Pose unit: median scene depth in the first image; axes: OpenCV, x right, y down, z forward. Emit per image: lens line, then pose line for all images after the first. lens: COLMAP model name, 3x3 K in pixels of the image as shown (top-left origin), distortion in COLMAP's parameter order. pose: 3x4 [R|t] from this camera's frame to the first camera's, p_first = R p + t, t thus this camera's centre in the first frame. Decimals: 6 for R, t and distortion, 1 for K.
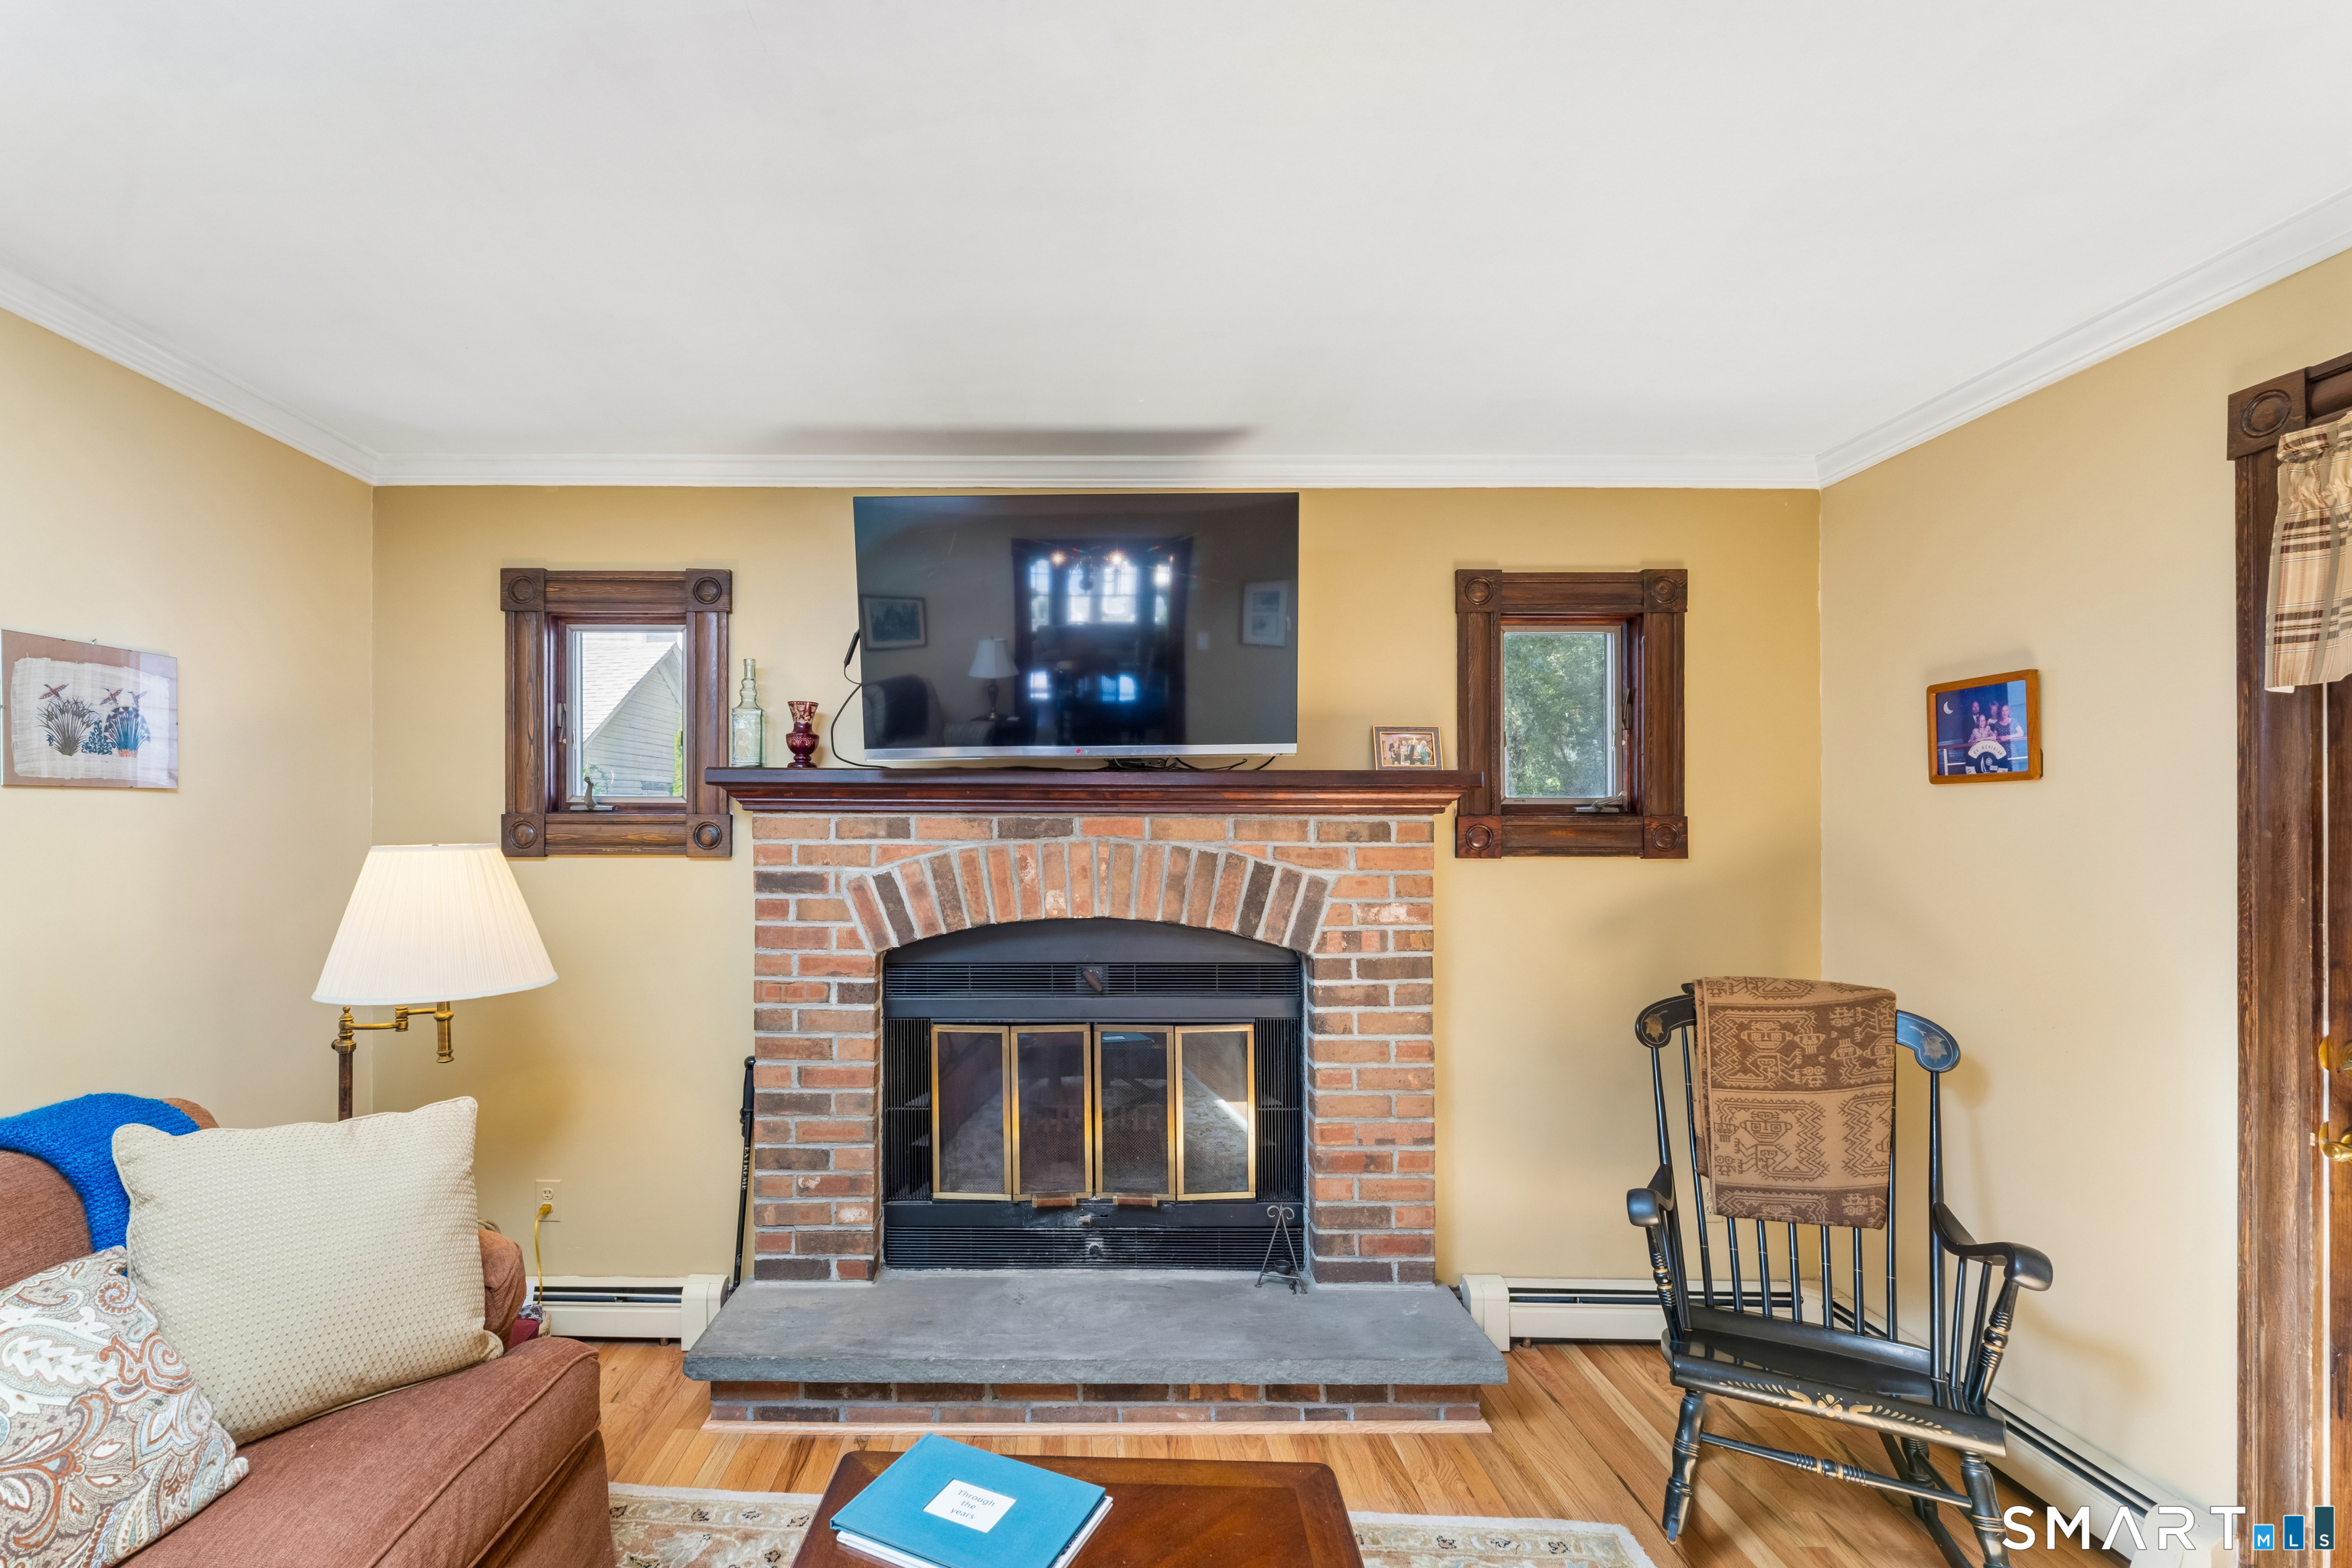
lens RADIAL K [[1066.6, 0, 1105.8], [0, 1066.6, 834.5], [0, 0, 1]] dist [-0.001880, -0.000071]
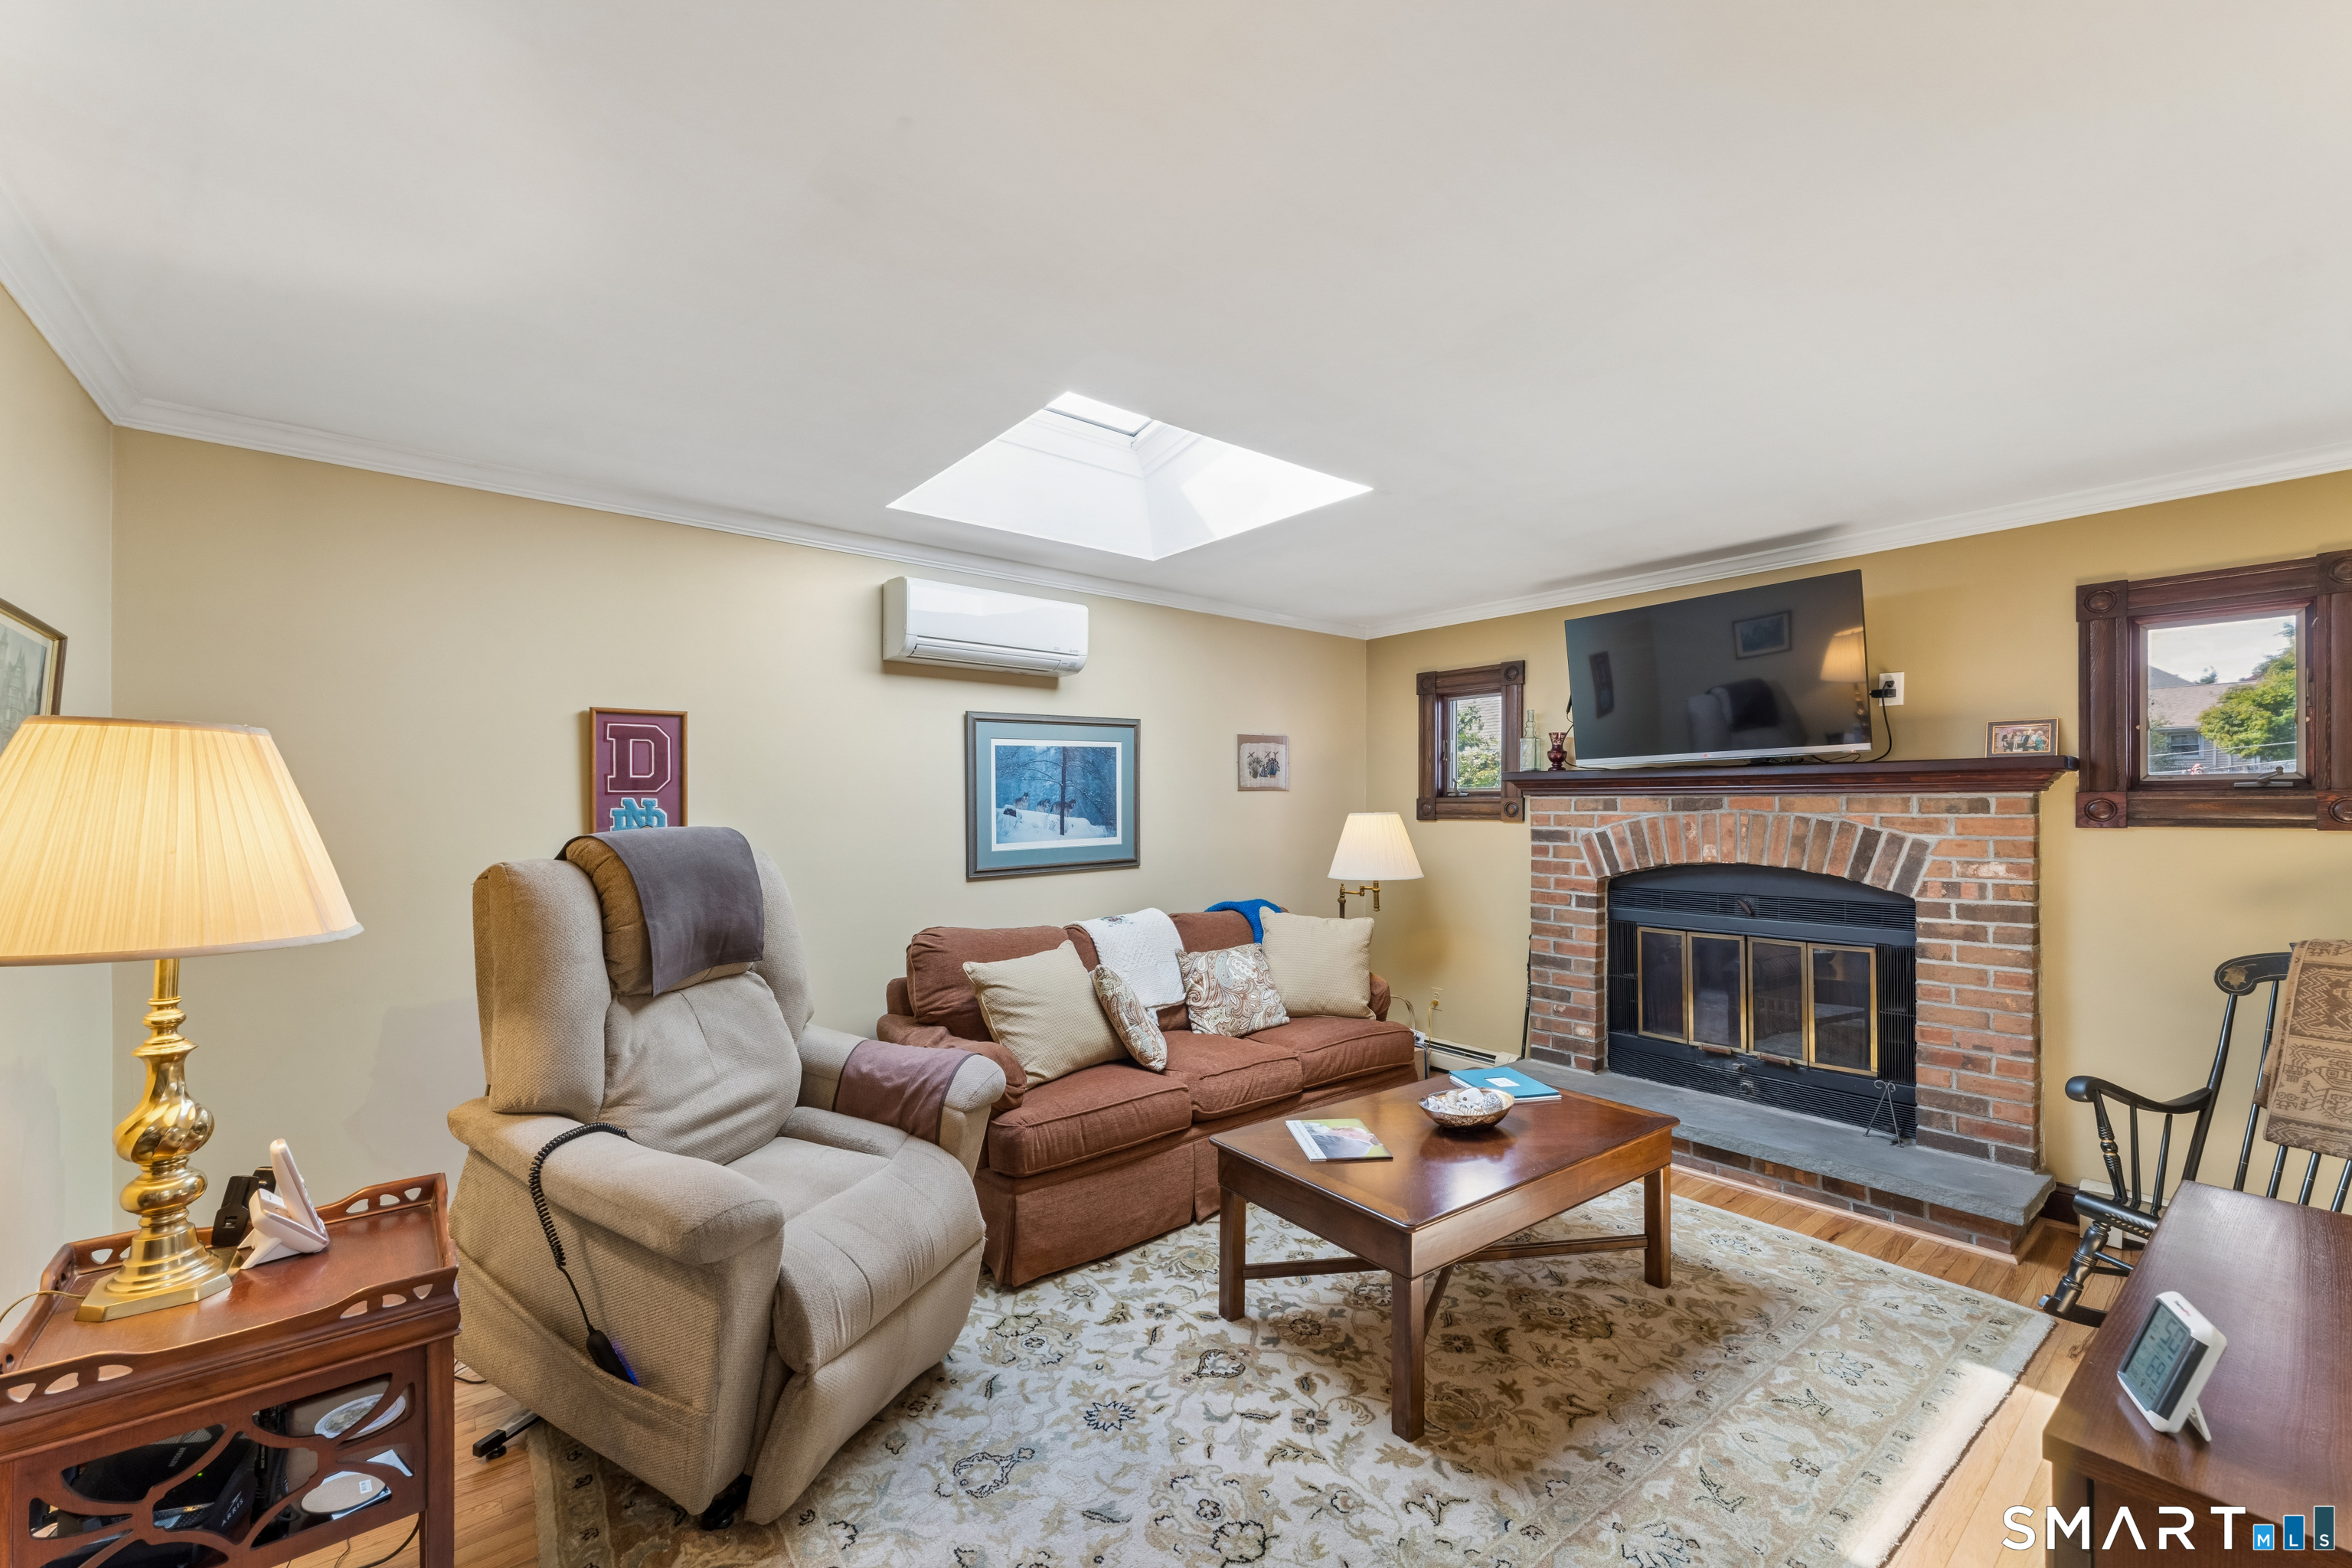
lens RADIAL K [[950.9, 0, 1145.3], [0, 950.9, 812.5], [0, 0, 1]] dist [-0.000683, -0.000079]
pose [[0.602686, 0.001972, -0.797976, 0.556533], [-0.002173, 0.999997, 0.000831, 0.006718], [0.797975, 0.001233, 0.602689, -0.479446]]
